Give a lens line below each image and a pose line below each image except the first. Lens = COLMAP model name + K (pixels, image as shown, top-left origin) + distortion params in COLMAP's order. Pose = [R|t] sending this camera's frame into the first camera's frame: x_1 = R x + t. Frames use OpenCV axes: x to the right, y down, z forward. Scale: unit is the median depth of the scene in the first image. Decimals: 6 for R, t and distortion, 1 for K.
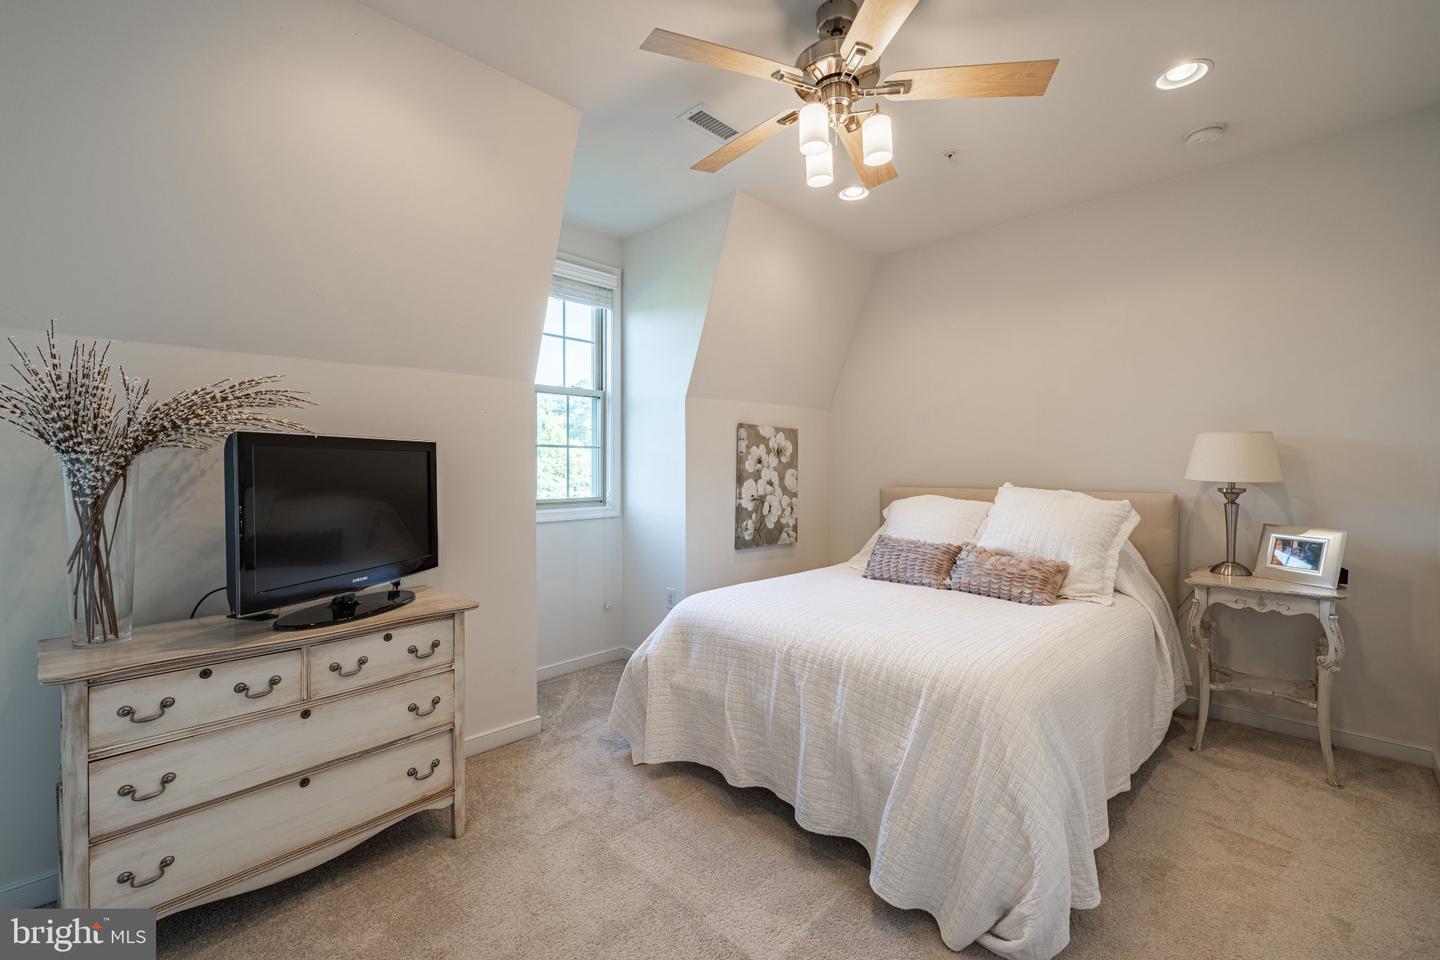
lens RADIAL K [[604.6, 0, 722.5], [0, 604.6, 471.0], [0, 0, 1]] dist [-0.000572, -0.000265]
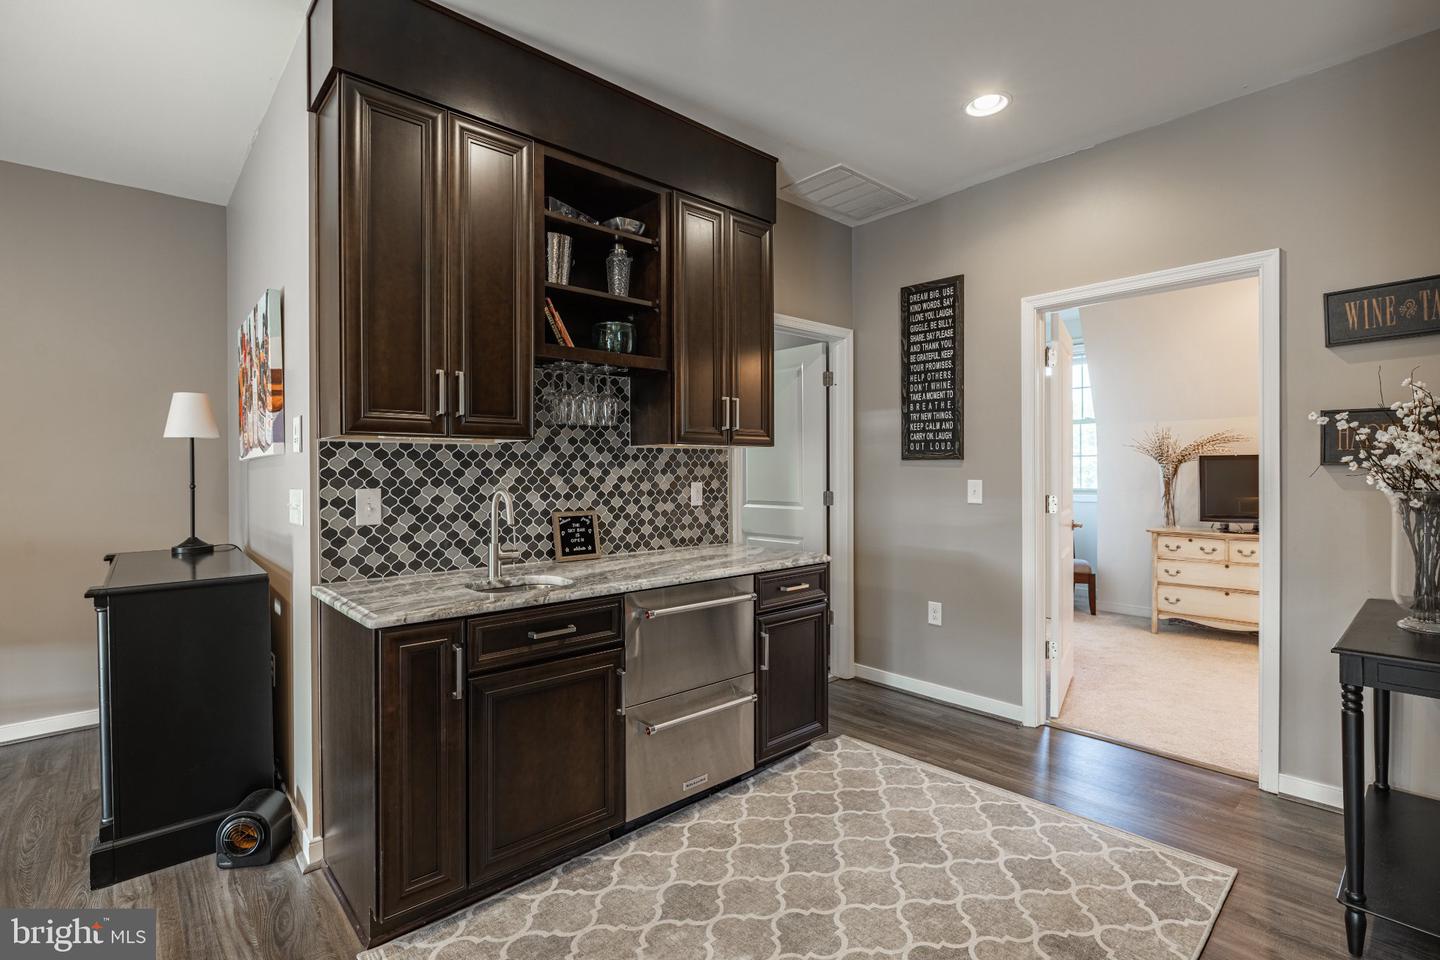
lens RADIAL K [[675.8, 0, 722.8], [0, 675.8, 475.8], [0, 0, 1]] dist [-0.000876, -0.000082]
pose [[-0.067076, 0.001018, -0.997747, 2.471402], [-0.006655, 0.999977, 0.001468, 0.038610], [0.997726, 0.006738, -0.067067, -0.994479]]
